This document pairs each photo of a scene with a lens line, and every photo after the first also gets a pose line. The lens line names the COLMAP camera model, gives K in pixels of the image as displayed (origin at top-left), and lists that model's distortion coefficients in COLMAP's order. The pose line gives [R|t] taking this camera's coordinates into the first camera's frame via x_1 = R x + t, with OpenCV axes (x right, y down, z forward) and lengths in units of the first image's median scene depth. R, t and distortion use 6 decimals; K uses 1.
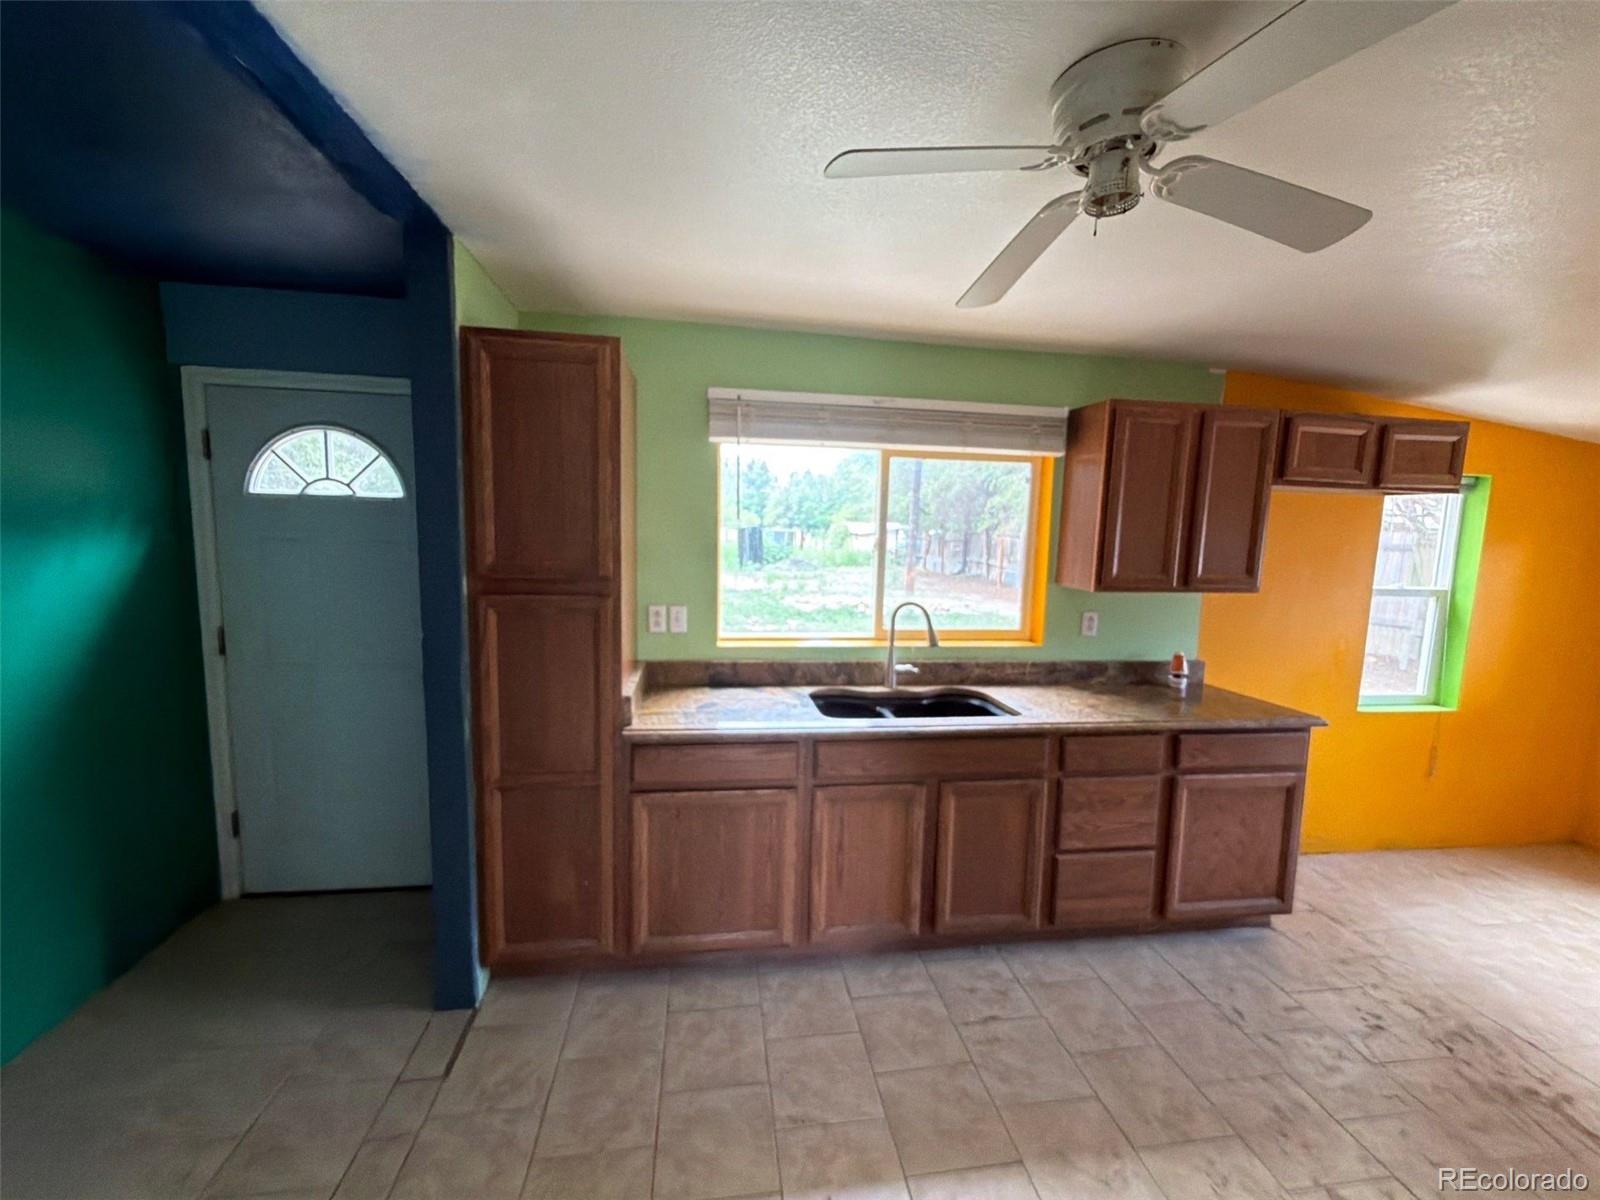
lens RADIAL K [[635.6, 0, 799.9], [0, 635.6, 603.5], [0, 0, 1]] dist [0.000765, 0.000157]
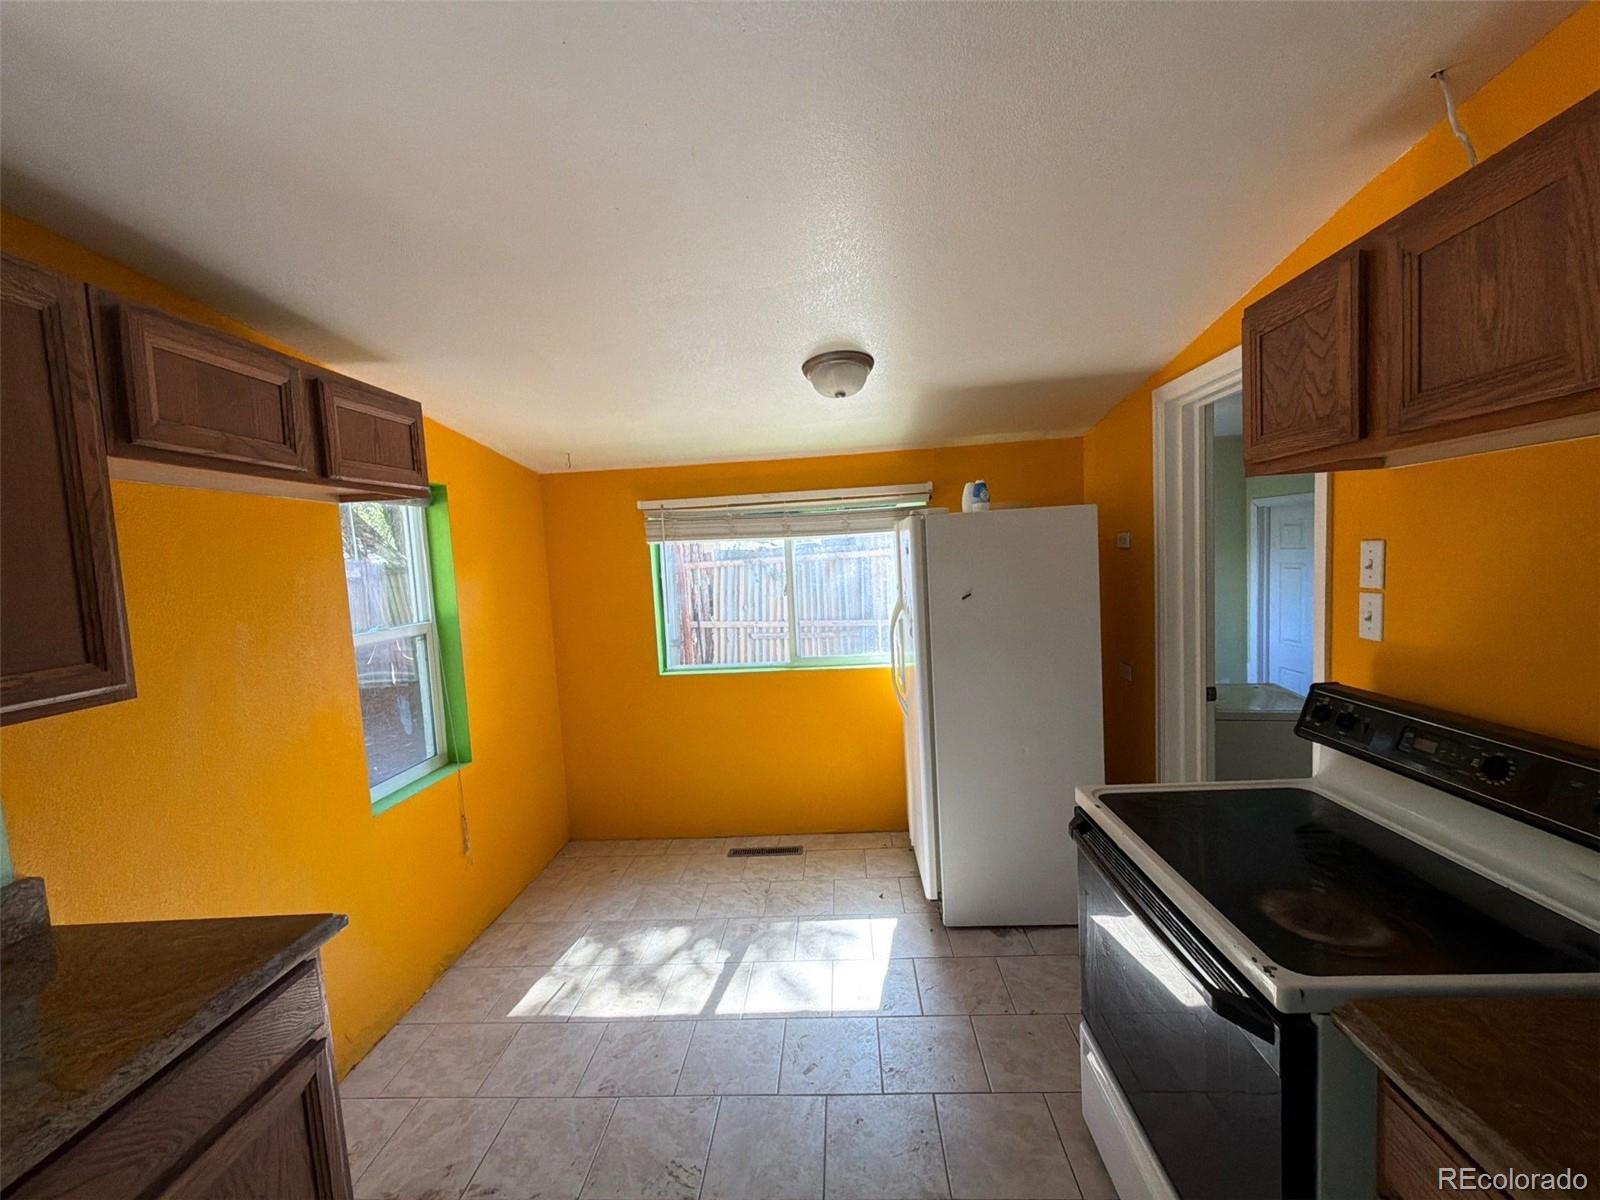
lens RADIAL K [[640.2, 0, 800.0], [0, 640.2, 600.0], [0, 0, 1]] dist [-0.005197, 0.003926]
pose [[0.198150, -0.111333, 0.973828, 0.384541], [0.167804, 0.982714, 0.078205, -0.040766], [-0.965701, 0.147915, 0.213407, 0.444679]]
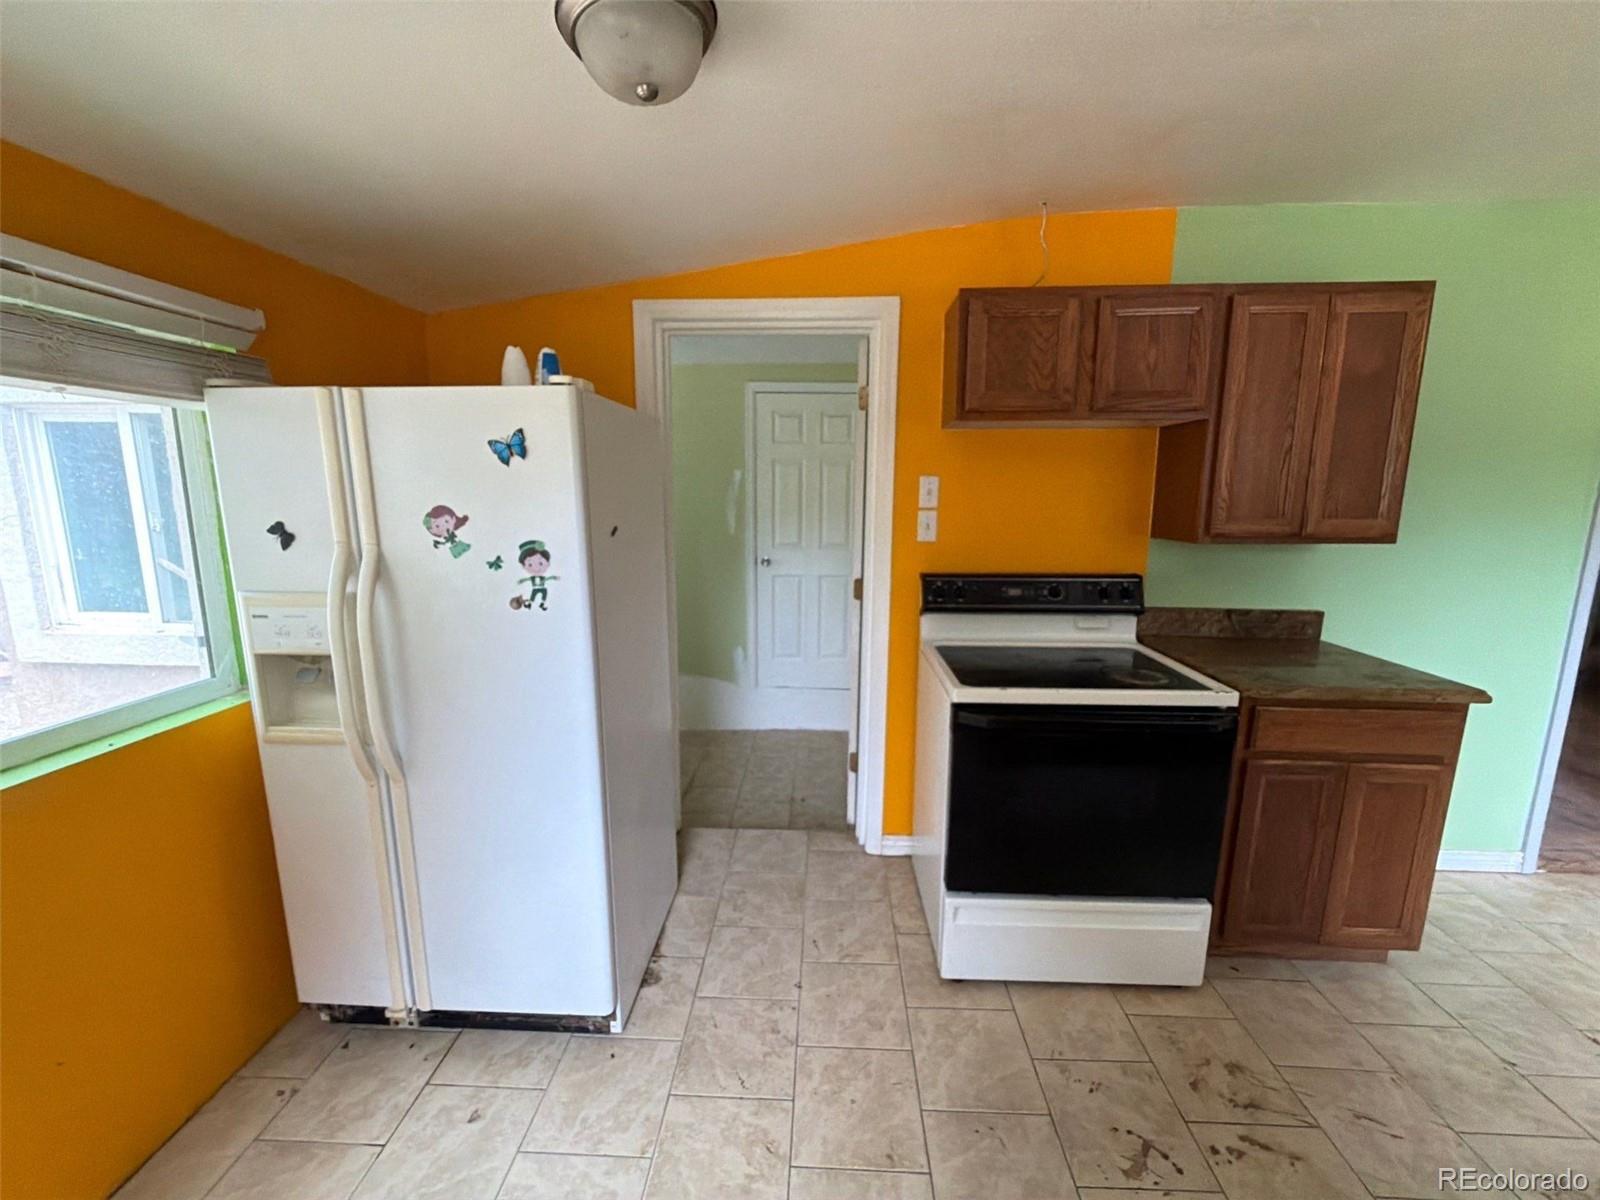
lens RADIAL K [[644.1, 0, 800.0], [0, 644.1, 600.0], [0, 0, 1]] dist [0.000216, -0.000035]
pose [[-0.982907, -0.064157, 0.172561, 1.050484], [-0.013344, 0.959676, 0.280792, -0.044475], [-0.183618, 0.273690, -0.944128, 0.966769]]
